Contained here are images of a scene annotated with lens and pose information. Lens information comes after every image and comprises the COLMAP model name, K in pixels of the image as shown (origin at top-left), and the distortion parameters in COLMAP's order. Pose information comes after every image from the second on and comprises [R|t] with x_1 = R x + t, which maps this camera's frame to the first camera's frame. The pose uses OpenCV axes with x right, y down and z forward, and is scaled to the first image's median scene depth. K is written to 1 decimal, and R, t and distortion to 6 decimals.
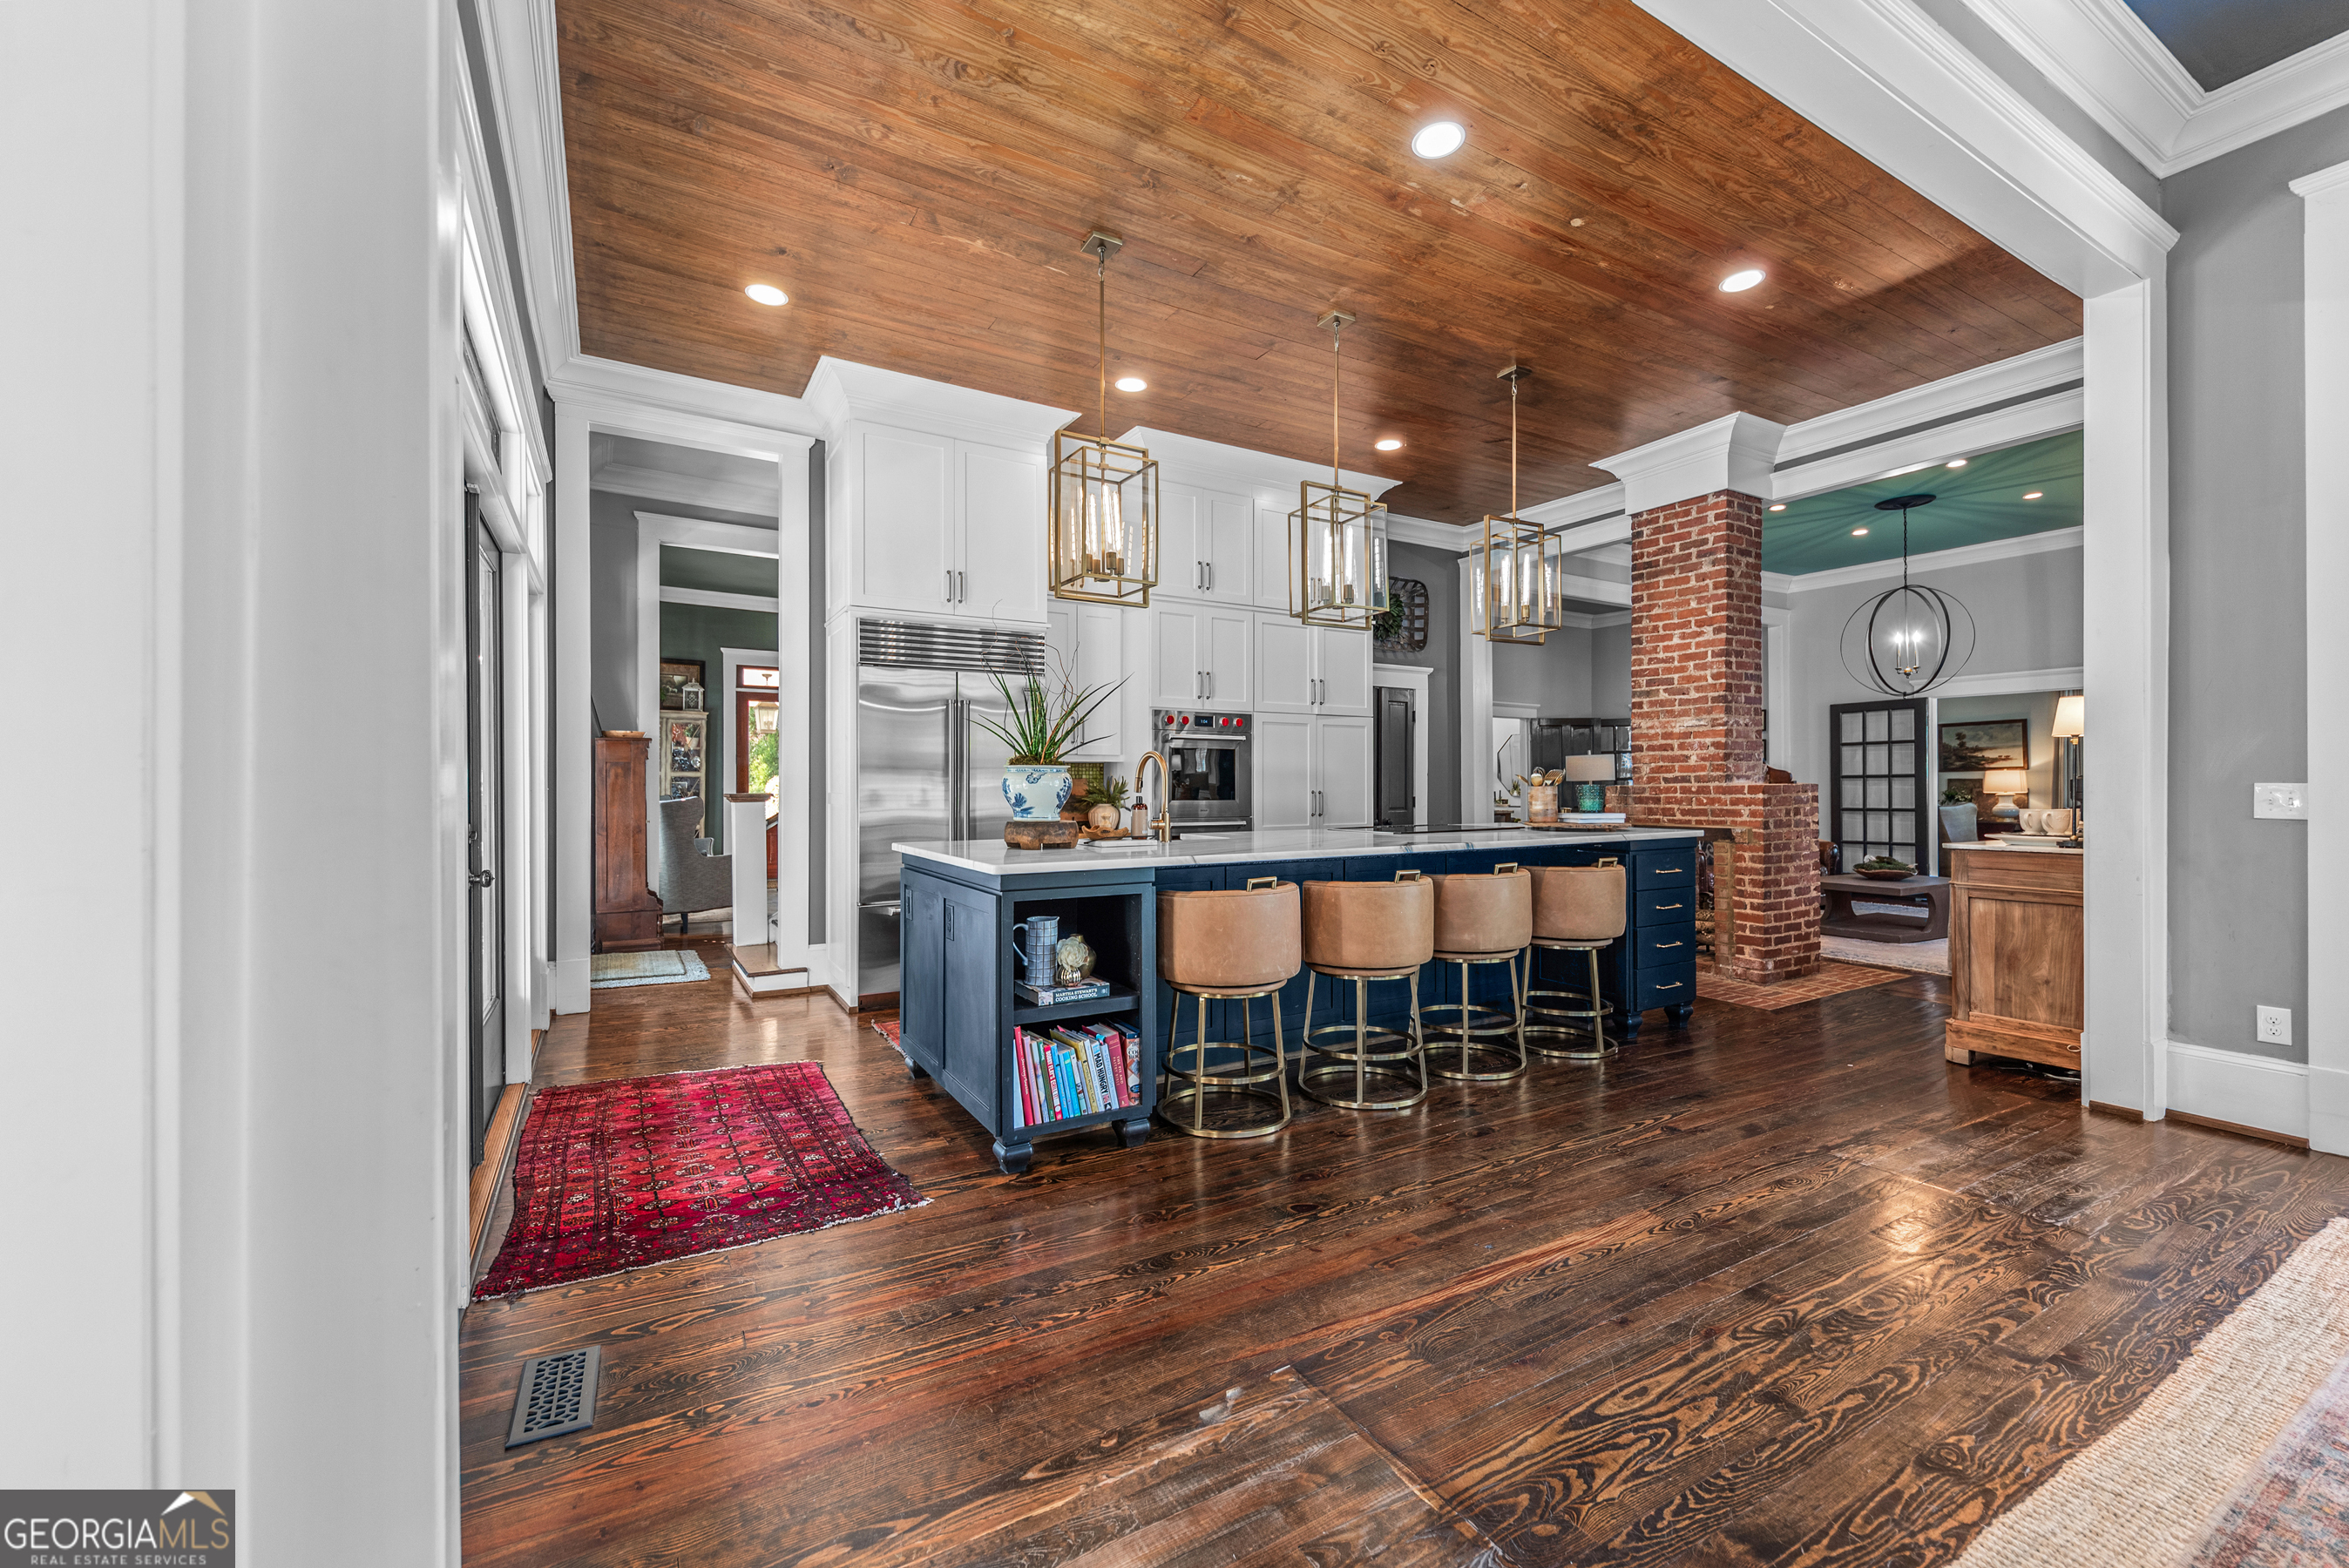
lens RADIAL K [[931.1, 0, 1170.3], [0, 931.1, 788.1], [0, 0, 1]] dist [0.003935, -0.000034]
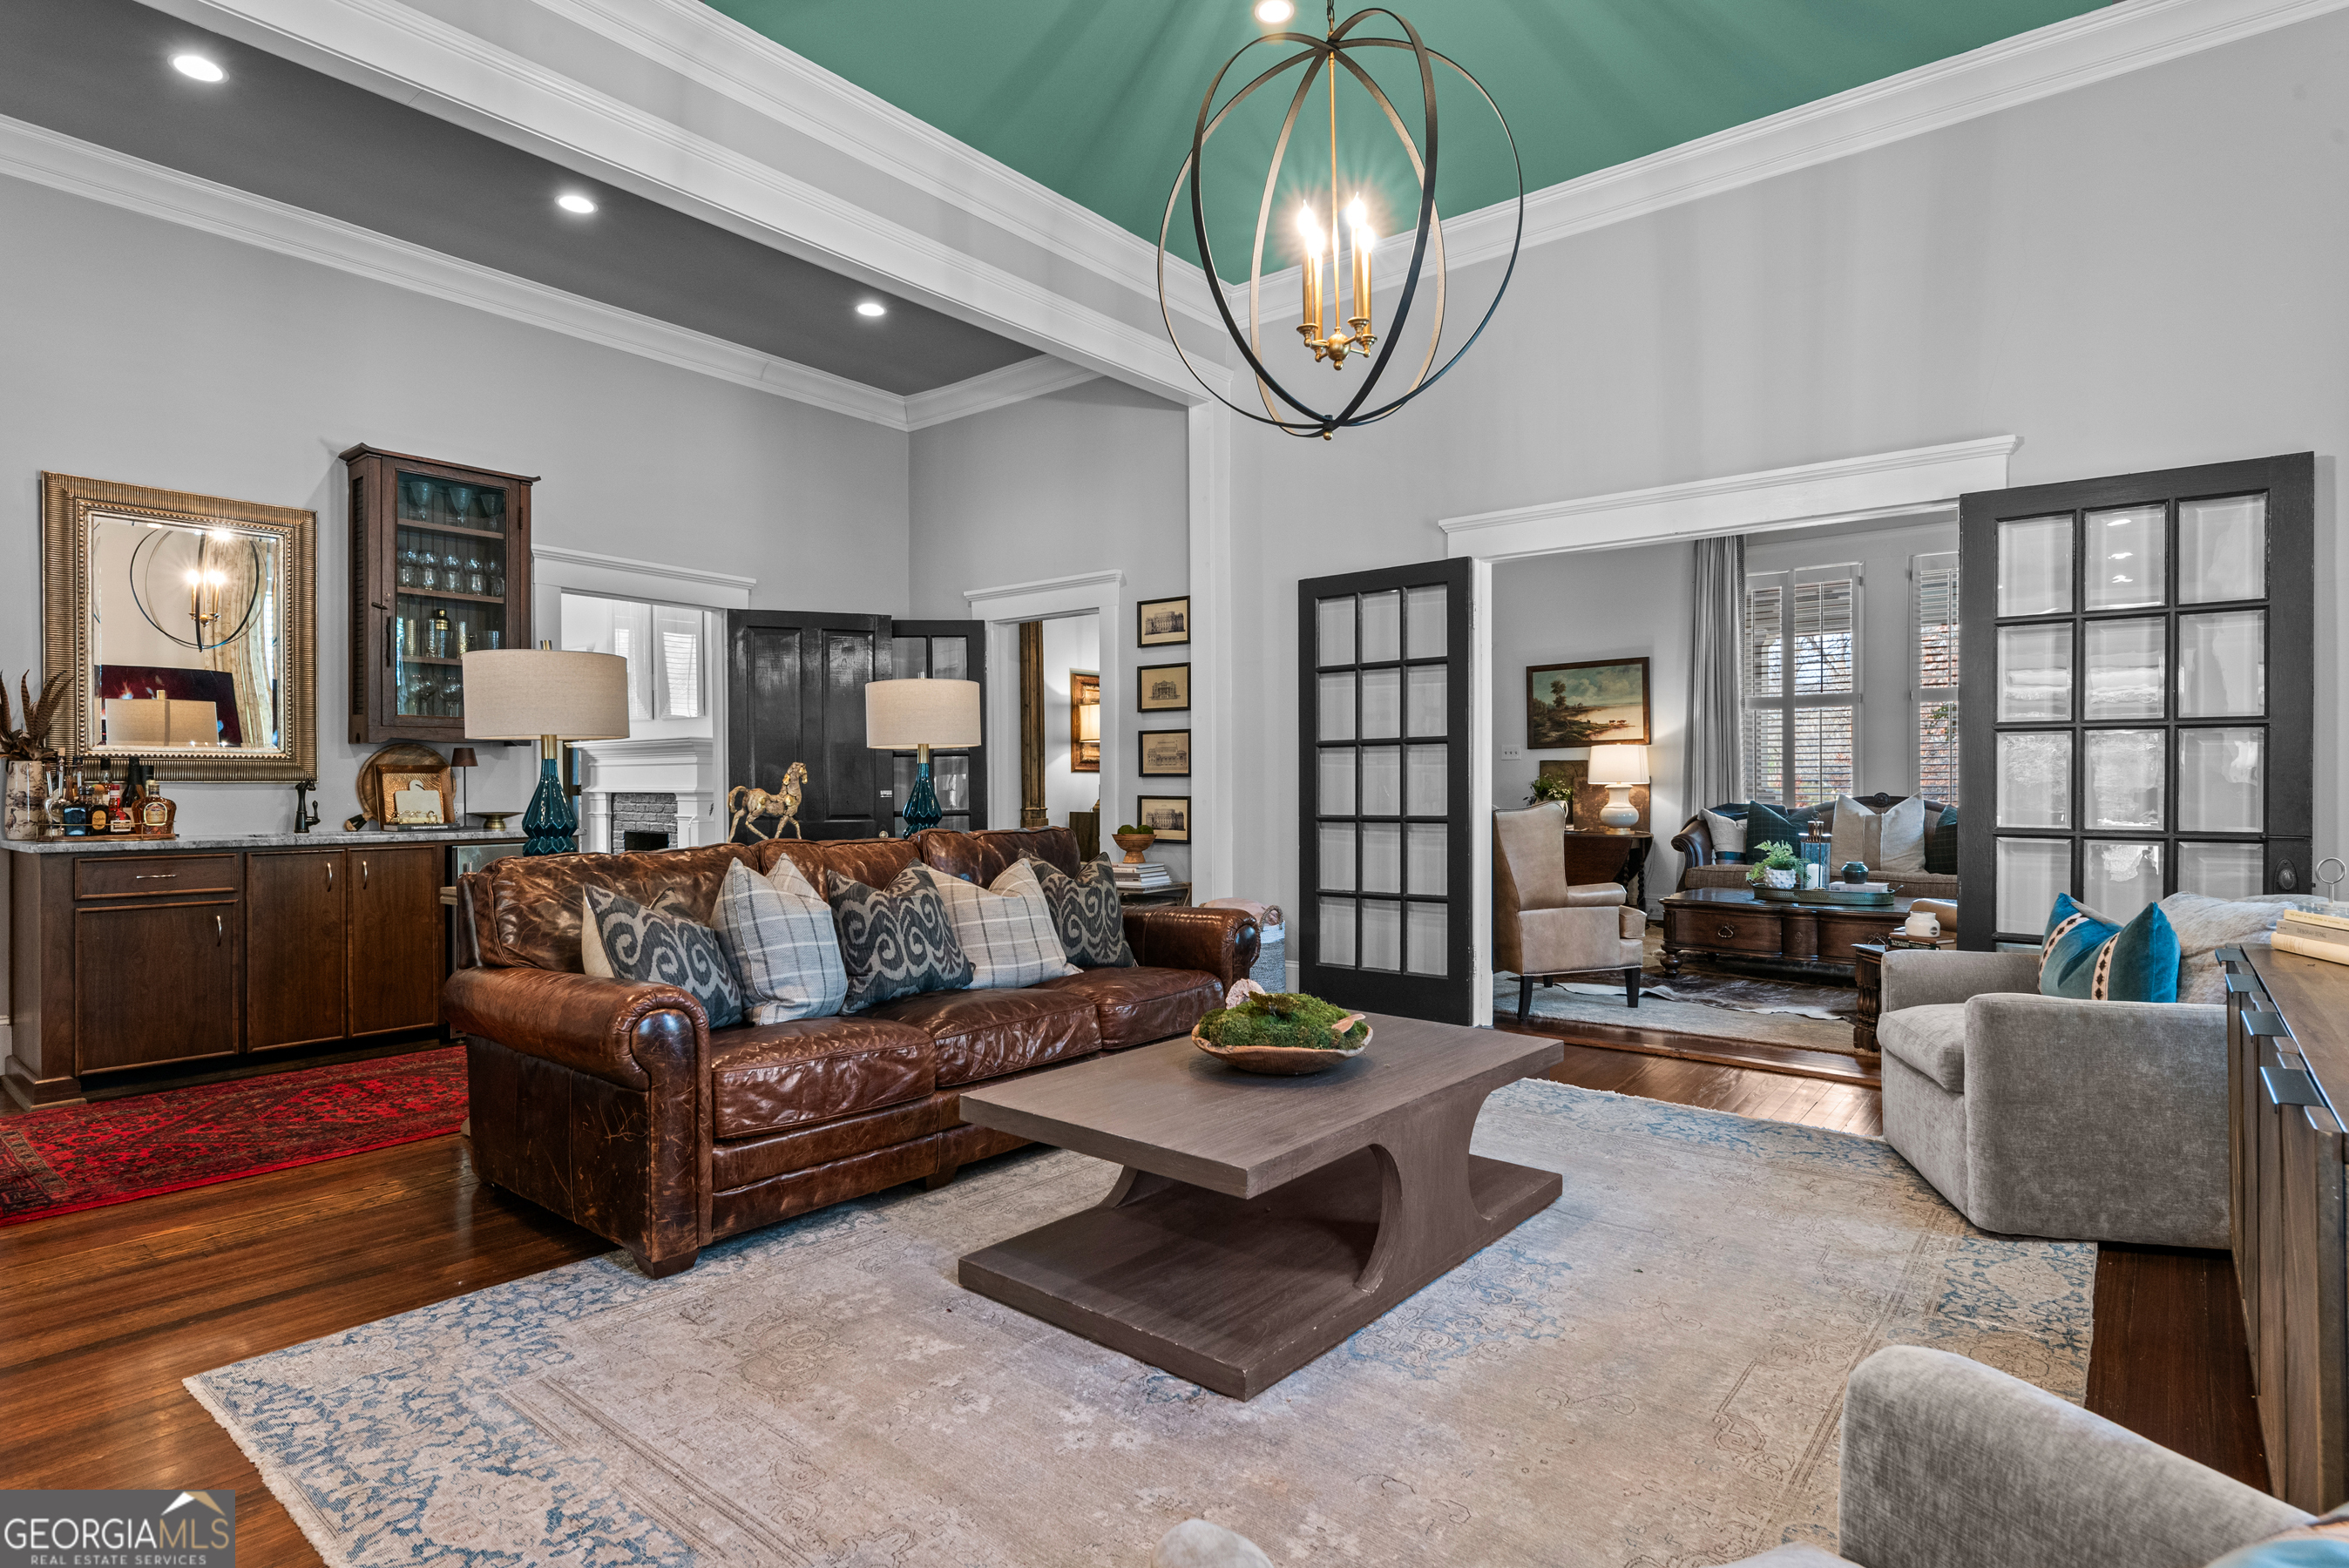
lens RADIAL K [[1179.3, 0, 1171.0], [0, 1179.3, 796.7], [0, 0, 1]] dist [0.002709, 0.001174]
pose [[0.935123, -0.002564, 0.354314, 0.805360], [-0.000693, 0.999959, 0.009066, 0.013617], [-0.354322, -0.008723, 0.935083, 0.889159]]
